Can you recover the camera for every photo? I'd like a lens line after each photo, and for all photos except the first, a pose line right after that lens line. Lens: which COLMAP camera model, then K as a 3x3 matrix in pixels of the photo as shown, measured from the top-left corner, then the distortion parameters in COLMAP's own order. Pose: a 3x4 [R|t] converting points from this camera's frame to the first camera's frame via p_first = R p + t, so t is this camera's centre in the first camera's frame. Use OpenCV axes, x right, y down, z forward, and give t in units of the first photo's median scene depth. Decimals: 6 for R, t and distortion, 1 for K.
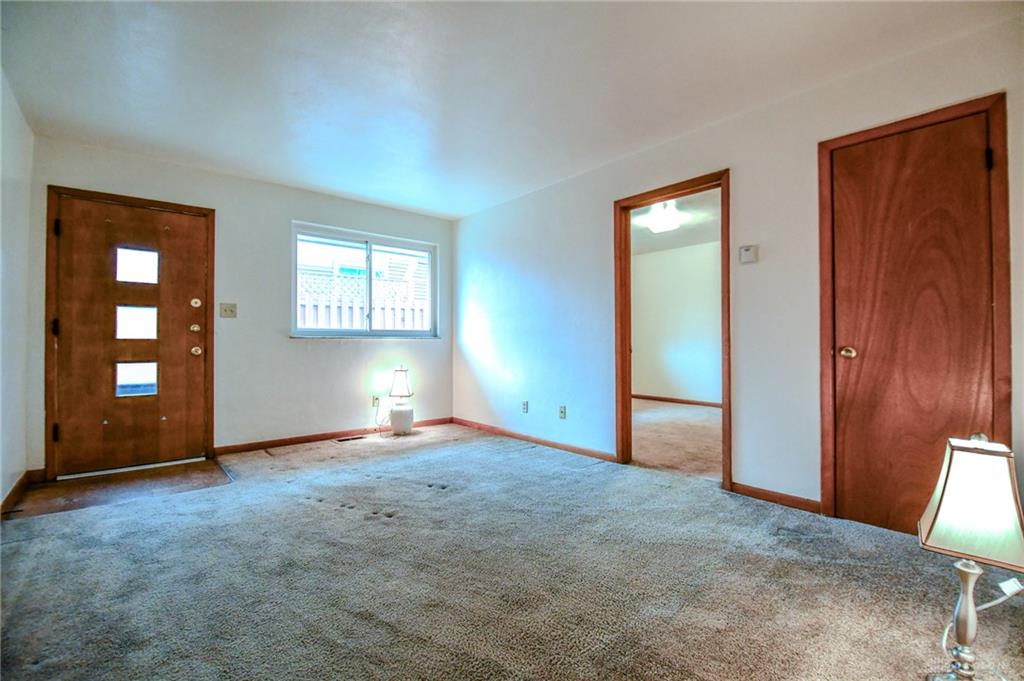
lens RADIAL K [[461.9, 0, 511.4], [0, 461.9, 341.3], [0, 0, 1]] dist [0.000483, -0.009548]
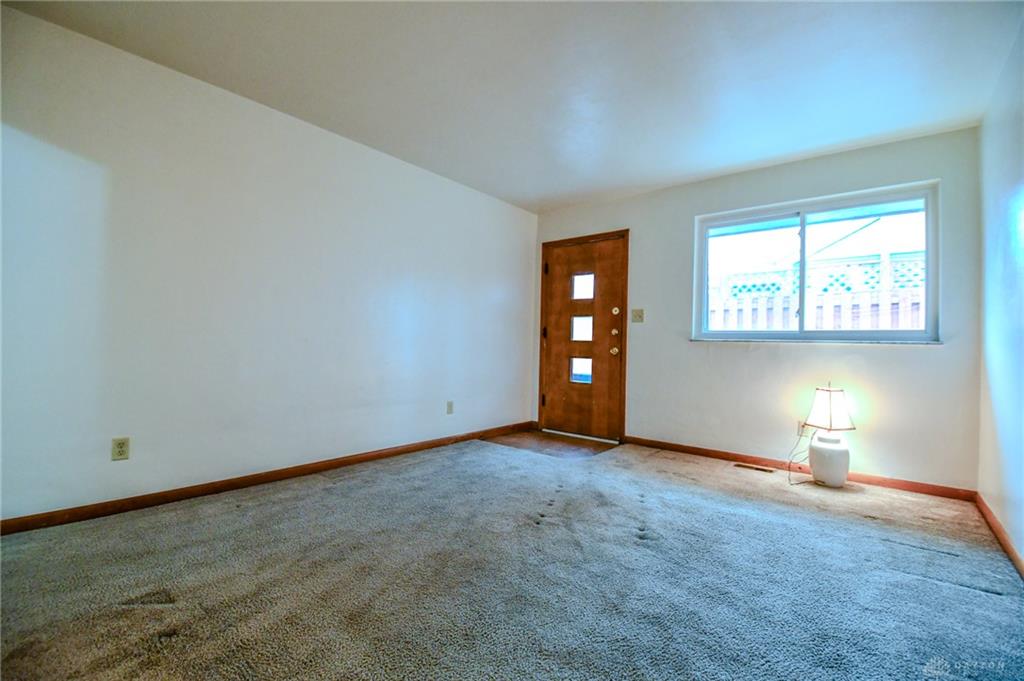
lens RADIAL K [[461.9, 0, 510.5], [0, 461.9, 341.1], [0, 0, 1]] dist [0.000483, -0.009548]
pose [[0.128589, -0.005182, -0.991684, 0.497802], [-0.025233, 0.999646, -0.008496, 0.012715], [0.991377, 0.026115, 0.128412, 0.609641]]
